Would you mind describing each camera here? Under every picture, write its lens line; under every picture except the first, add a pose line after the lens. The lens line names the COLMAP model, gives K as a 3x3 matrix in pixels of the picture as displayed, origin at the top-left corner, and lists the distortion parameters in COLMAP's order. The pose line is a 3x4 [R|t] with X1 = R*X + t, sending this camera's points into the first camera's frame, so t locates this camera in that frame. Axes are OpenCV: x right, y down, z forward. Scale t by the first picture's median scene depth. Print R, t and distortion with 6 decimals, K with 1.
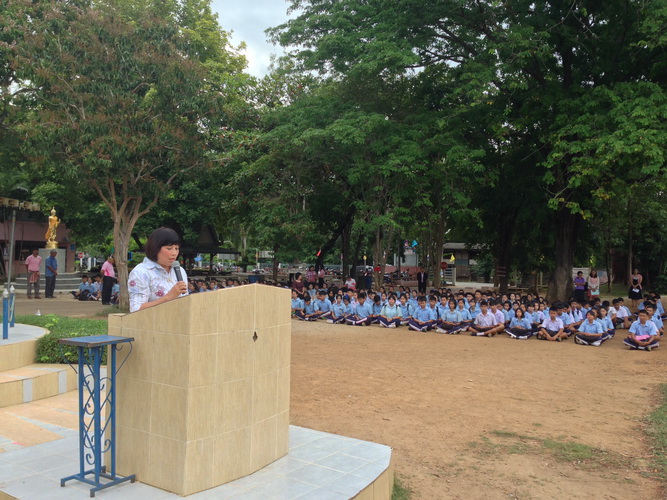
lens RADIAL K [[606.9, 0, 335.6], [0, 606.9, 248.1], [0, 0, 1]] dist [0.031541, 0.000000]
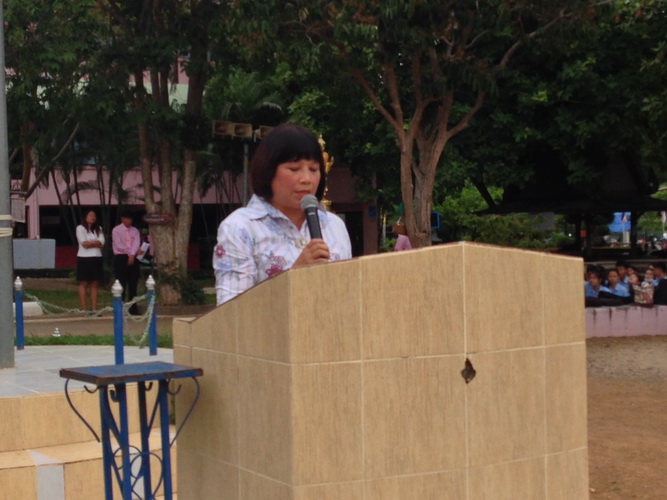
lens RADIAL K [[1265.6, 0, 334.3], [0, 1265.6, 251.1], [0, 0, 1]] dist [0.023984, 0.000000]
pose [[0.897009, -0.028368, -0.441101, 0.157330], [0.043896, 0.998722, 0.025036, 0.036732], [0.439827, -0.041820, 0.897108, 0.182696]]
